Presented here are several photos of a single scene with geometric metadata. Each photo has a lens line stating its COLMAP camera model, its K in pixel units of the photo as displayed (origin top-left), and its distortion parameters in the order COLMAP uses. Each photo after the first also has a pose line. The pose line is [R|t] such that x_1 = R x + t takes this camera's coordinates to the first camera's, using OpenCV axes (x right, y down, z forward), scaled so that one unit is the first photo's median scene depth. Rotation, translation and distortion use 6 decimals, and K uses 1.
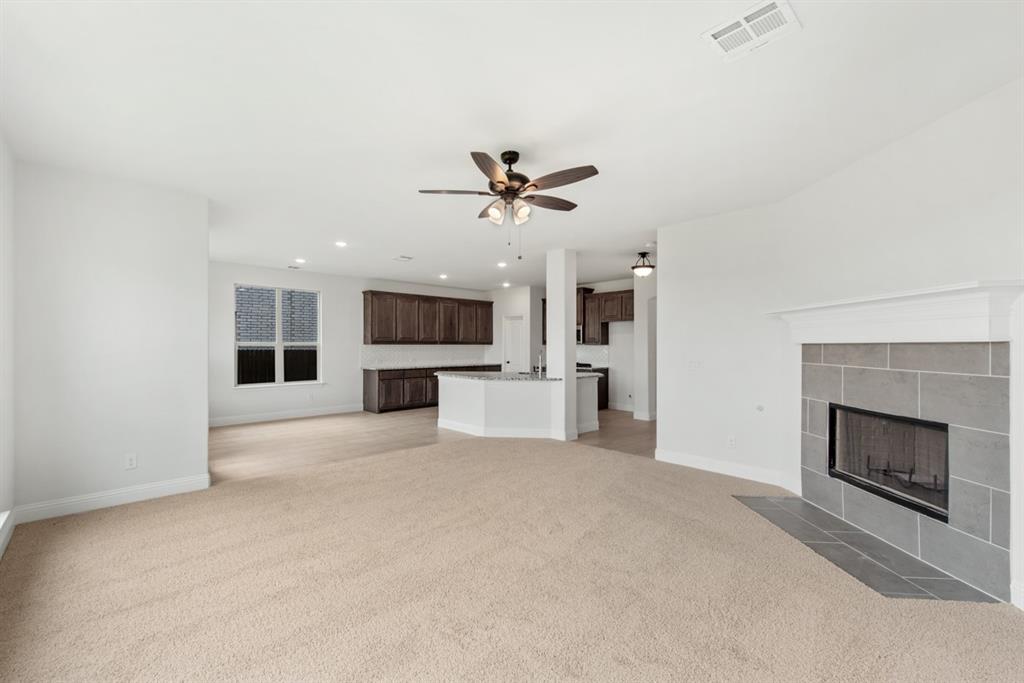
lens RADIAL K [[408.9, 0, 474.4], [0, 408.9, 348.8], [0, 0, 1]] dist [0.011764, -0.000983]
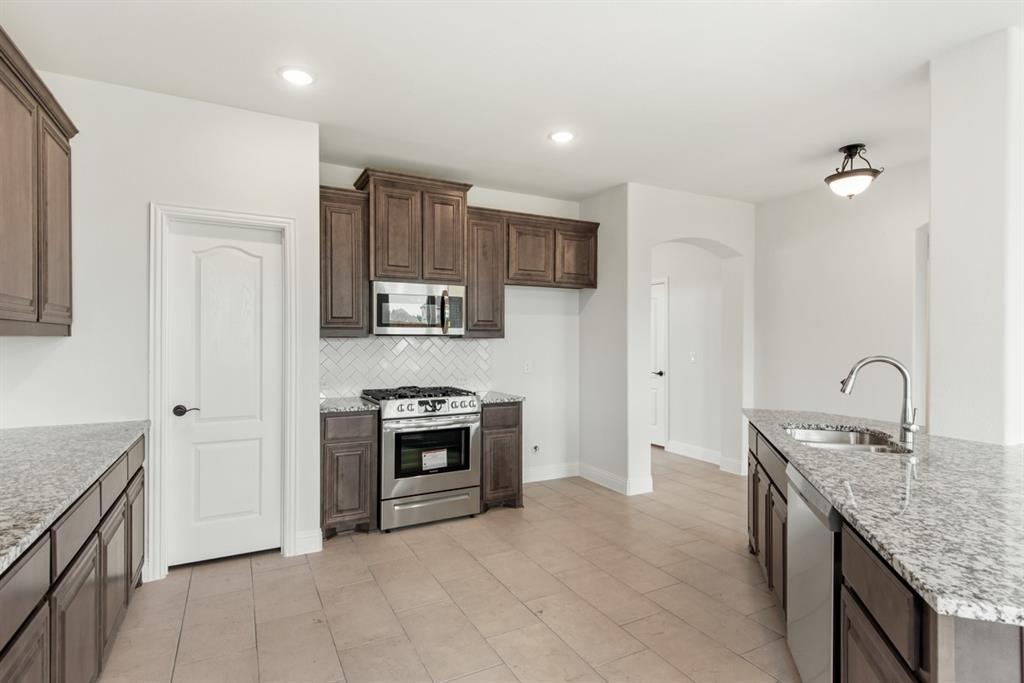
lens RADIAL K [[532.7, 0, 512.1], [0, 532.7, 340.9], [0, 0, 1]] dist [0.021360, -0.000153]
pose [[0.234735, -0.004517, 0.972049, -0.241161], [0.007590, 0.999967, 0.002814, -0.009431], [-0.972030, 0.006717, 0.234762, 1.003817]]
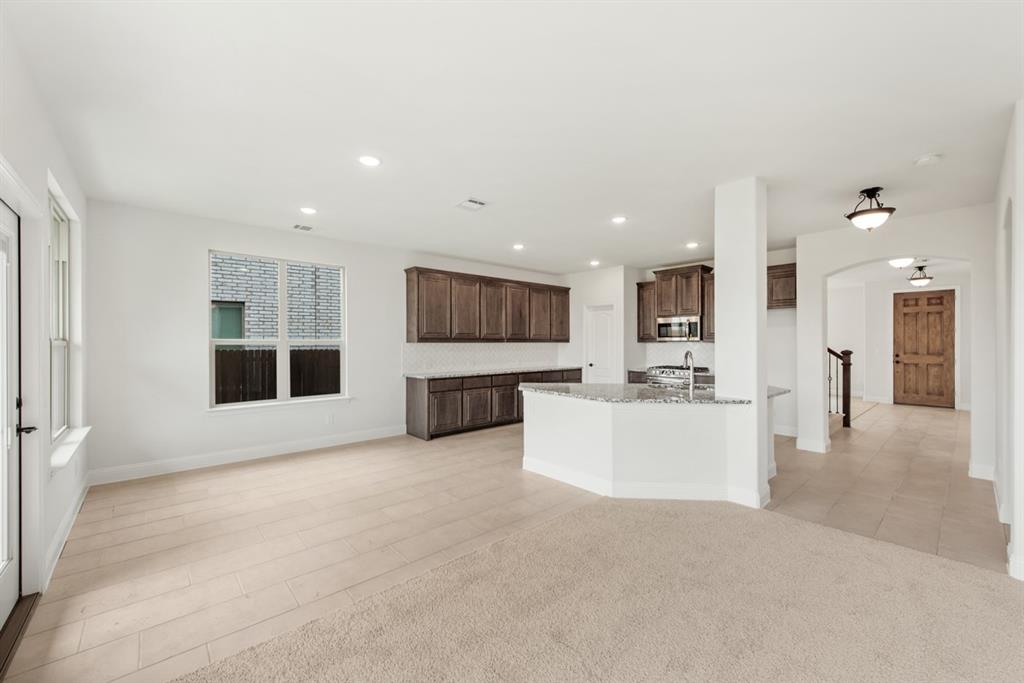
lens RADIAL K [[408.9, 0, 512.6], [0, 408.9, 341.5], [0, 0, 1]] dist [0.011764, -0.000983]
pose [[0.999993, -0.003527, -0.001123, -0.094483], [0.003512, 0.999905, -0.013323, -0.002696], [0.001170, 0.013319, 0.999911, 0.319558]]
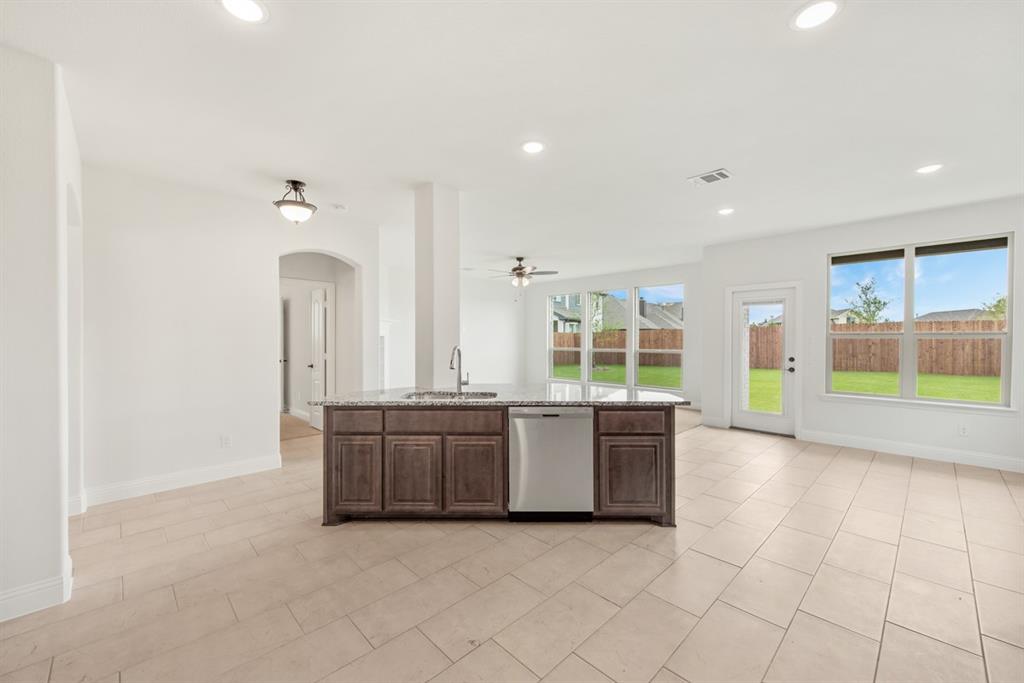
lens RADIAL K [[408.9, 0, 503.5], [0, 408.9, 343.4], [0, 0, 1]] dist [0.011764, -0.000983]
pose [[-0.998947, 0.001342, -0.045862, 0.119293], [0.000414, 0.999795, 0.020233, -0.009058], [0.045879, 0.020192, -0.998743, 1.324646]]
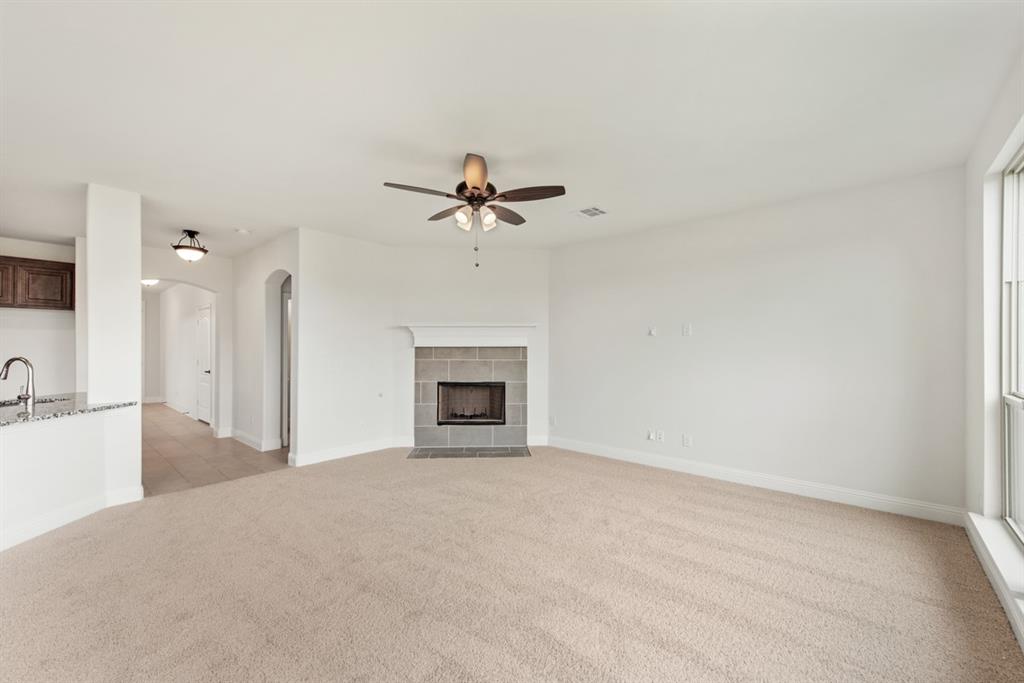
lens RADIAL K [[408.9, 0, 519.7], [0, 408.9, 347.2], [0, 0, 1]] dist [0.011764, -0.000983]
pose [[-0.124510, 0.001744, 0.992217, -0.369857], [0.007700, 0.999970, -0.000792, -0.003483], [-0.992188, 0.007542, -0.124520, 0.382731]]
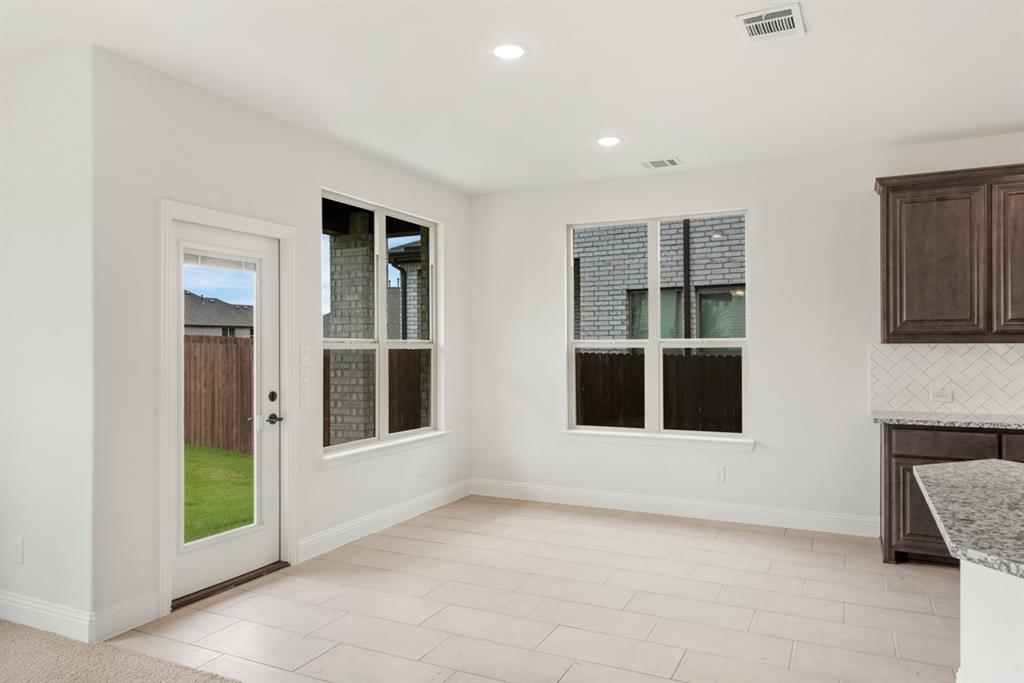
lens RADIAL K [[681.2, 0, 514.9], [0, 681.2, 343.3], [0, 0, 1]] dist [0.000973, -0.009674]
pose [[0.375714, -0.007691, -0.926704, 0.159474], [-0.006247, 0.999922, -0.010832, -0.003027], [0.926715, 0.009859, 0.375636, 0.584611]]
